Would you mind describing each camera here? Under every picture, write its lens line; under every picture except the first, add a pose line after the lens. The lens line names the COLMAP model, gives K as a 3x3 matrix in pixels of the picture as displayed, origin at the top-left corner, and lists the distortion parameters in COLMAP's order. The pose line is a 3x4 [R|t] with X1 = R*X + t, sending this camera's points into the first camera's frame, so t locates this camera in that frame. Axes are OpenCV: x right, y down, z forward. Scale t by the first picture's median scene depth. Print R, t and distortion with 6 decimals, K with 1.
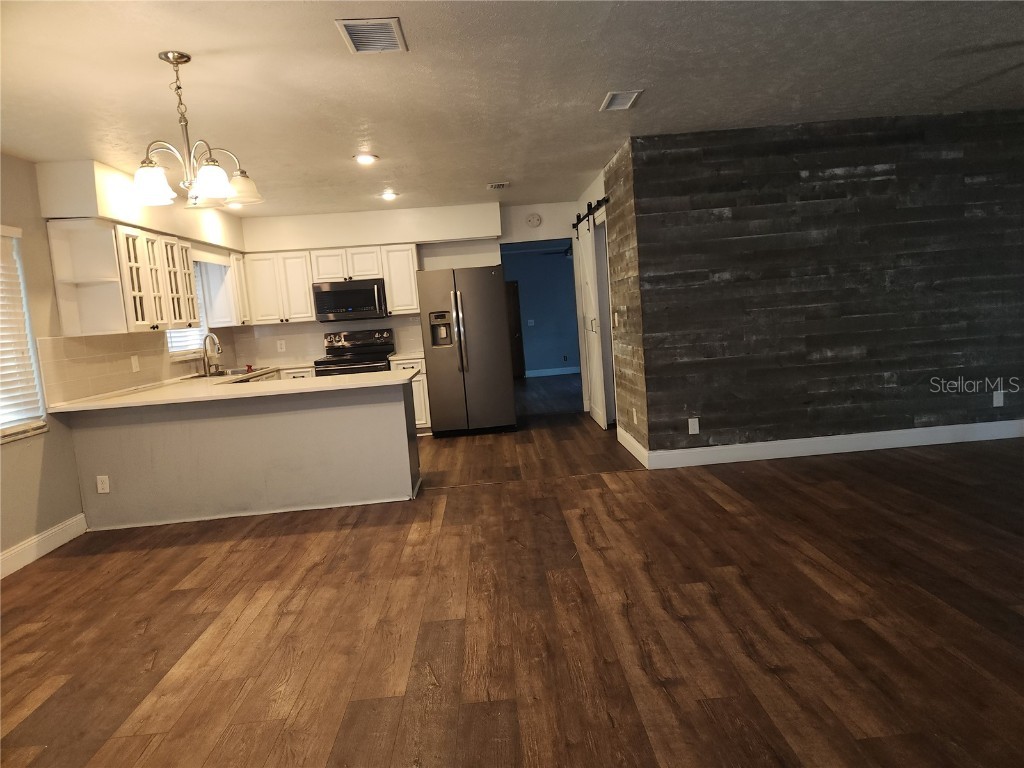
lens RADIAL K [[677.3, 0, 522.2], [0, 677.3, 374.4], [0, 0, 1]] dist [0.069878, -0.061303]
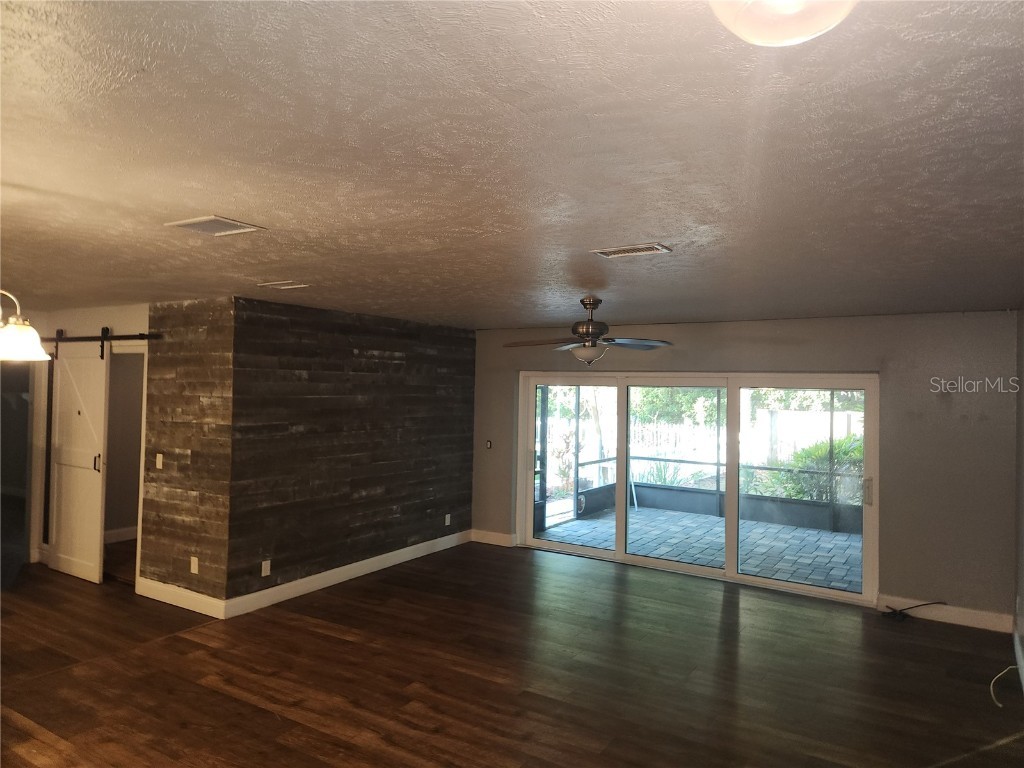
lens RADIAL K [[677.3, 0, 526.8], [0, 677.3, 372.6], [0, 0, 1]] dist [0.069878, -0.061303]
pose [[0.567843, 0.105912, 0.816295, -0.480006], [0.019679, 0.989657, -0.142095, -0.074738], [-0.822902, 0.096751, 0.559886, 0.040009]]
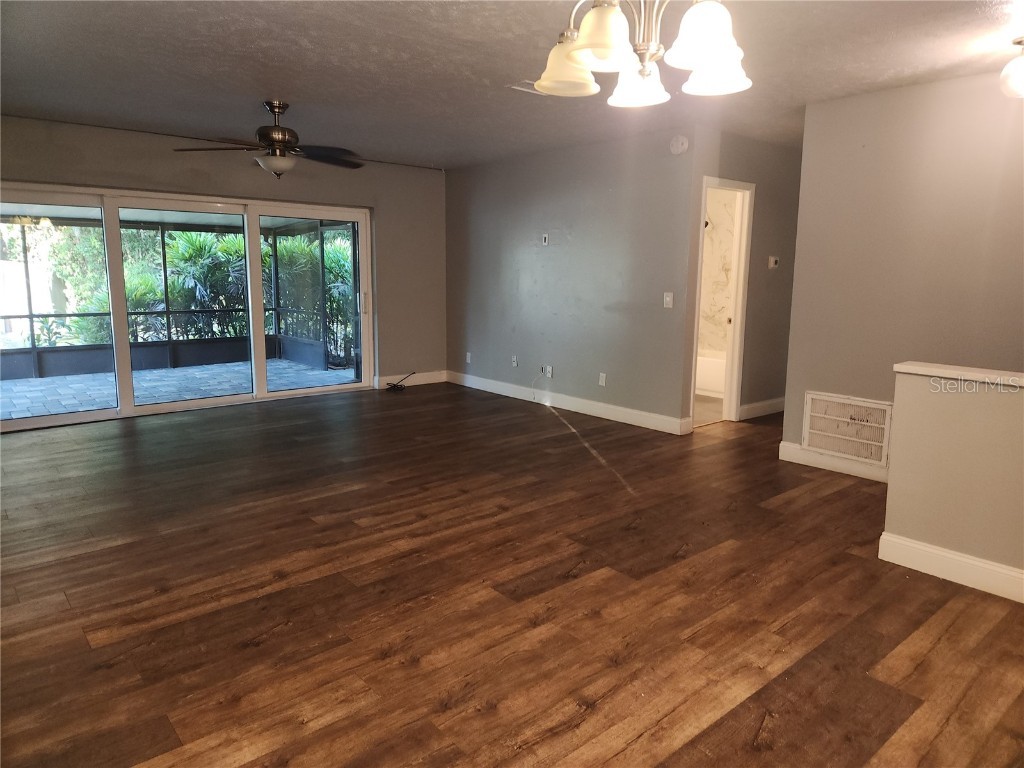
lens RADIAL K [[677.3, 0, 524.6], [0, 677.3, 375.1], [0, 0, 1]] dist [0.069878, -0.061303]
pose [[-0.612017, -0.059177, 0.788627, -0.578451], [0.112847, 0.980458, 0.161147, -0.074458], [-0.782752, 0.187619, -0.593379, 0.962097]]
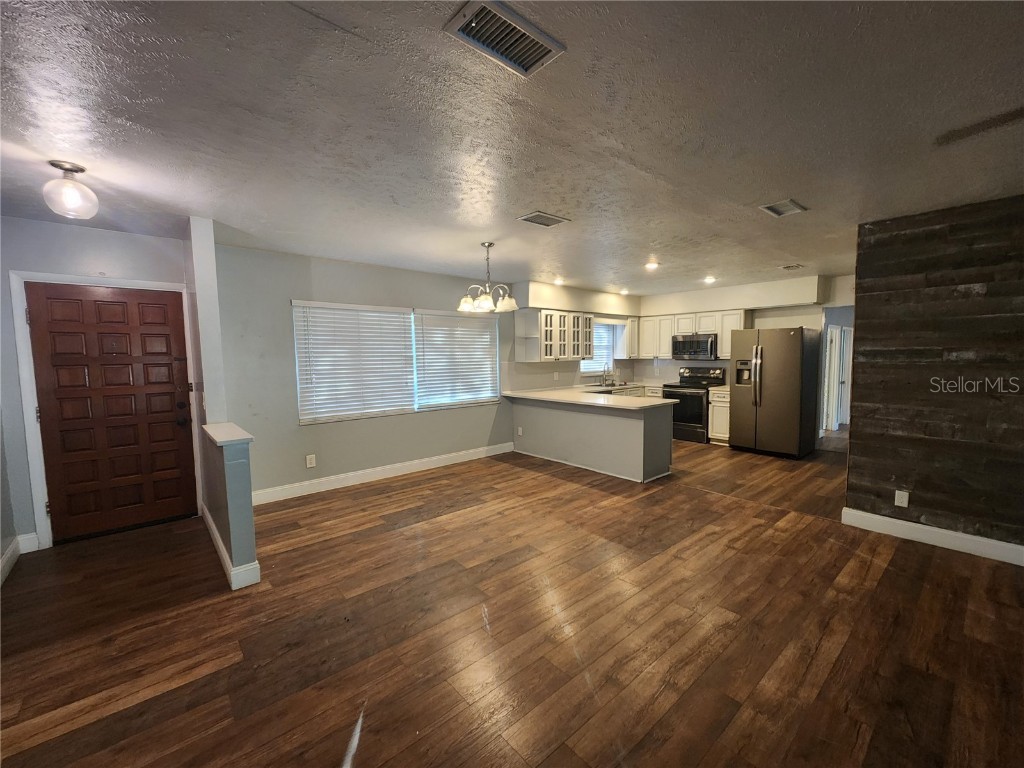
lens RADIAL K [[423.2, 0, 522.5], [0, 423.2, 384.9], [0, 0, 1]] dist [0.000402, -0.001062]
pose [[0.620133, 0.128909, -0.773833, 0.417152], [-0.111890, 0.990856, 0.075395, -0.087898], [0.776476, 0.039829, 0.628887, 0.171160]]
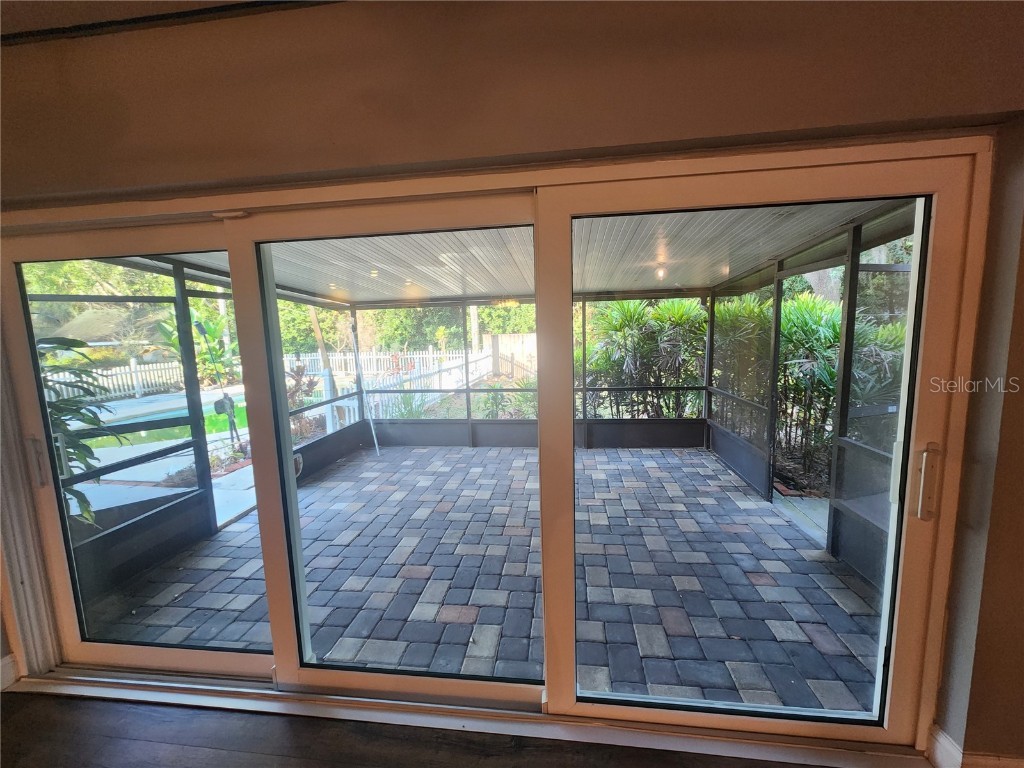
lens RADIAL K [[423.2, 0, 519.4], [0, 423.2, 379.0], [0, 0, 1]] dist [0.000402, -0.001062]
pose [[0.172006, -0.048122, 0.983920, 0.636954], [0.122030, 0.992154, 0.027192, -0.136377], [-0.977508, 0.115391, 0.176529, 0.469825]]
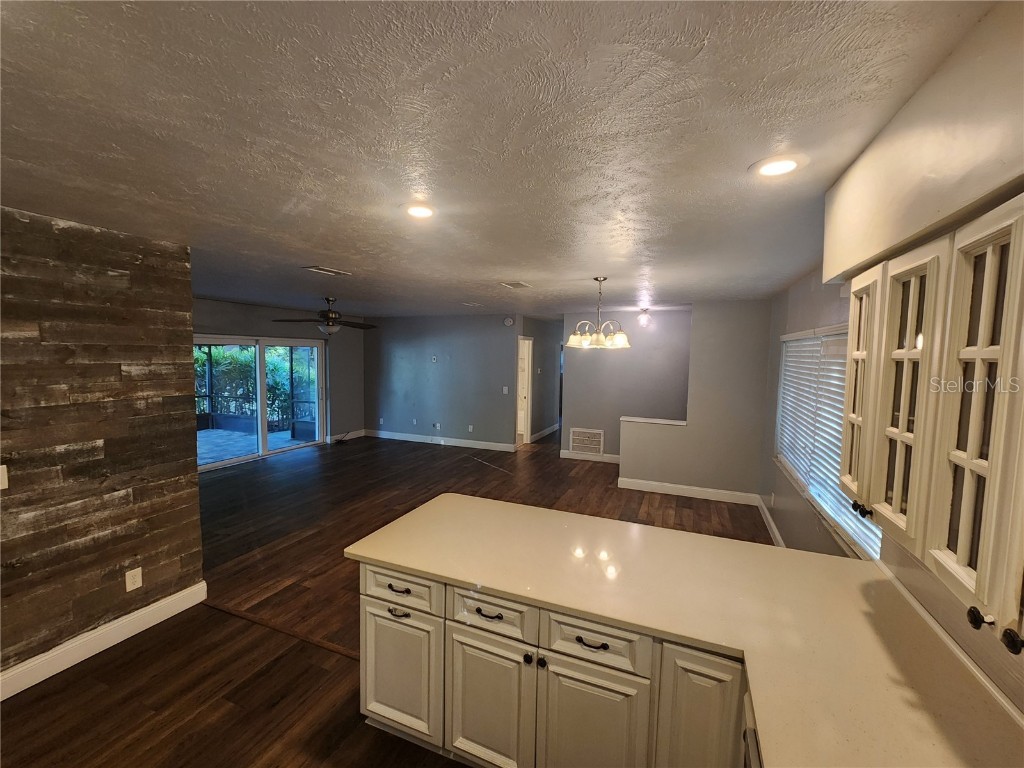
lens RADIAL K [[423.2, 0, 521.3], [0, 423.2, 384.3], [0, 0, 1]] dist [0.000402, -0.001062]
pose [[-0.904277, 0.026149, 0.426146, -0.527585], [0.089946, 0.987389, 0.130277, -0.215133], [-0.417365, 0.156136, -0.895225, 1.467928]]
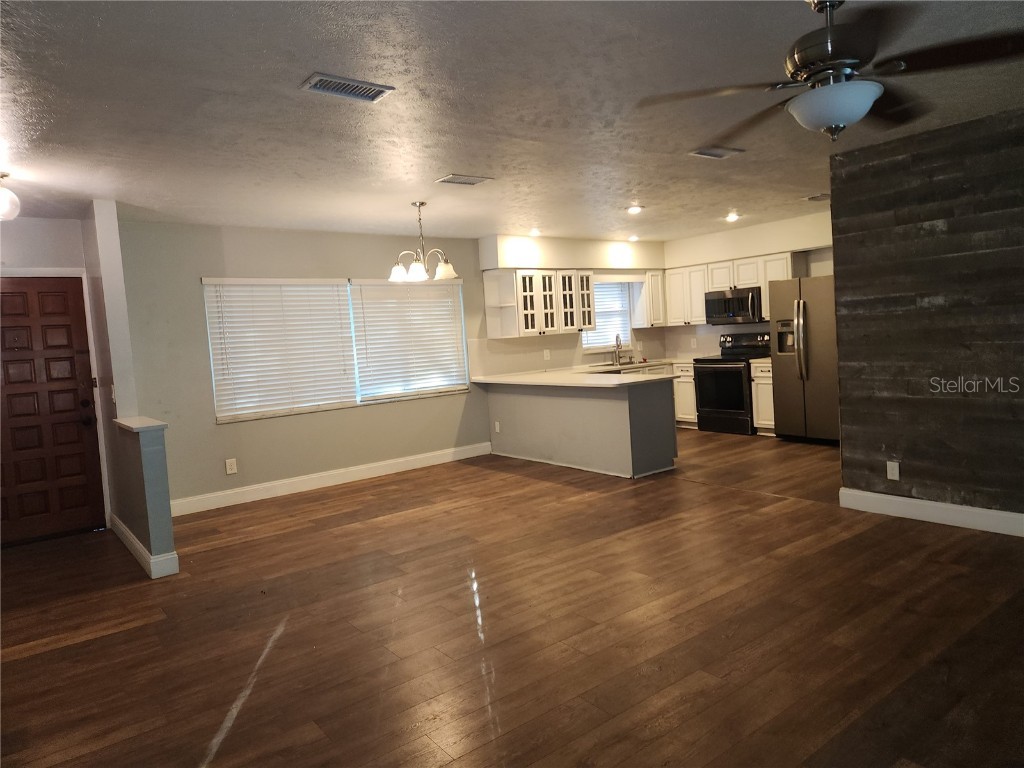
lens RADIAL K [[677.3, 0, 525.6], [0, 677.3, 367.0], [0, 0, 1]] dist [0.069878, -0.061303]
pose [[0.571991, 0.084283, -0.815919, 0.786072], [-0.059439, 0.996351, 0.061252, -0.094538], [0.818104, 0.013461, 0.574913, 0.111251]]
